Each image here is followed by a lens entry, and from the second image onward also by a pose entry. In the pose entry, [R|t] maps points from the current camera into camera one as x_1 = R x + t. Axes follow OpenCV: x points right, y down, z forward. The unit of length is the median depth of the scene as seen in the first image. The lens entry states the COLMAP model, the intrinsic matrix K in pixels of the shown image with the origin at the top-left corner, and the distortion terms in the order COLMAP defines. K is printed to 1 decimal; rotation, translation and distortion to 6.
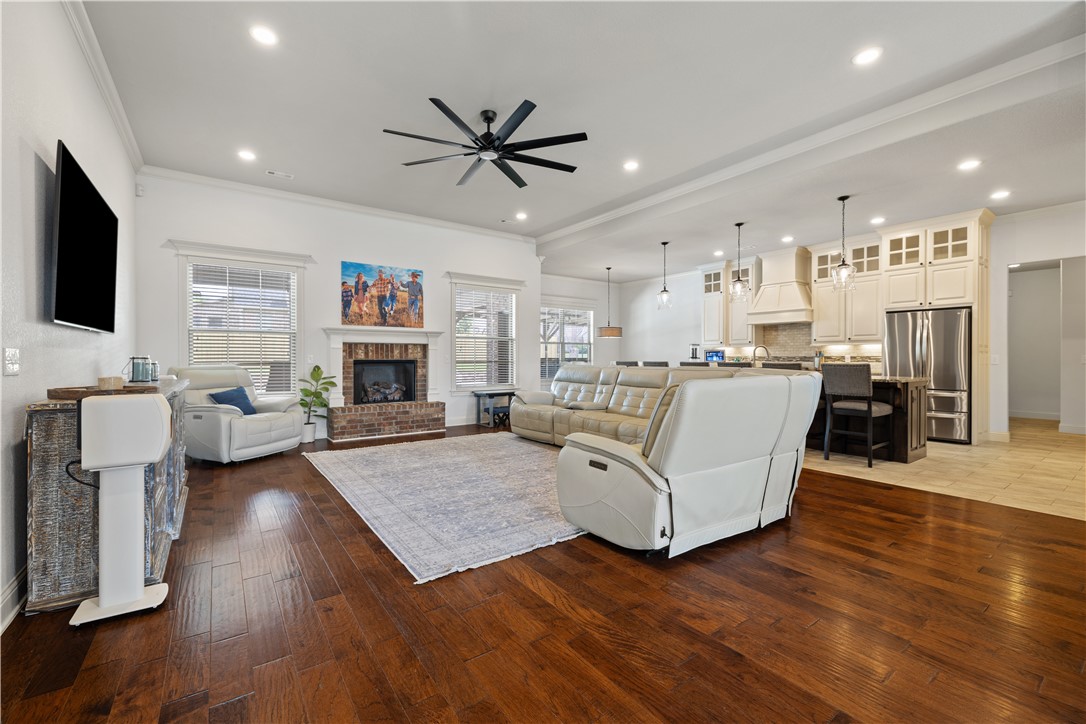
lens RADIAL K [[453.5, 0, 540.1], [0, 453.5, 358.2], [0, 0, 1]] dist [-0.000956, 0.000241]
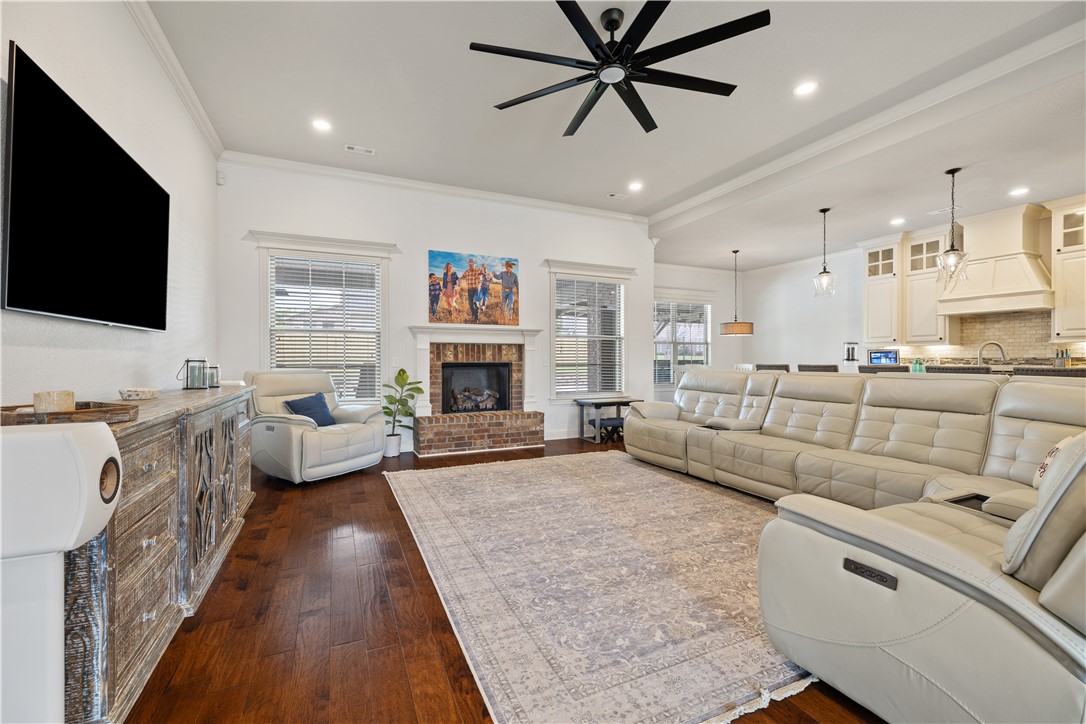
lens RADIAL K [[453.5, 0, 540.0], [0, 453.5, 362.9], [0, 0, 1]] dist [-0.000956, 0.000241]
pose [[0.980782, 0.000325, -0.195107, -0.053980], [0.000813, 0.999983, 0.005752, -0.000618], [0.195106, -0.005800, 0.980765, 0.175738]]
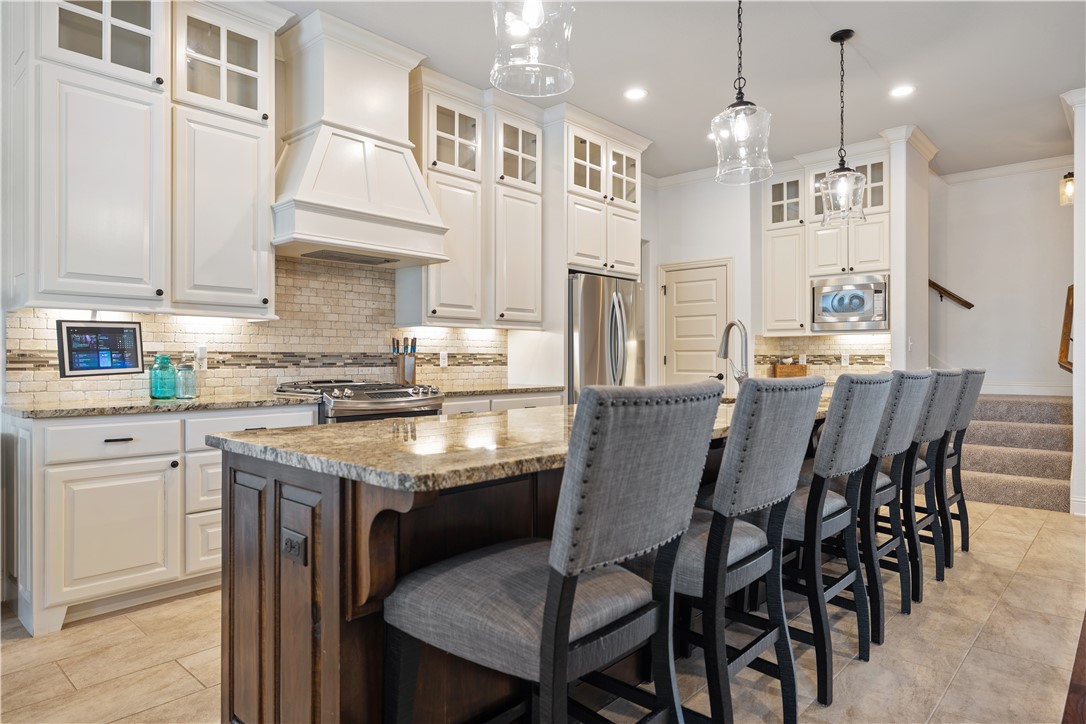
lens RADIAL K [[650.6, 0, 546.4], [0, 650.6, 355.8], [0, 0, 1]] dist [-0.003521, 0.001089]
pose [[-0.207493, 0.000807, 0.978236, 0.032788], [-0.001451, 0.999998, -0.001133, -0.001559], [-0.978235, -0.001655, -0.207491, 1.185846]]
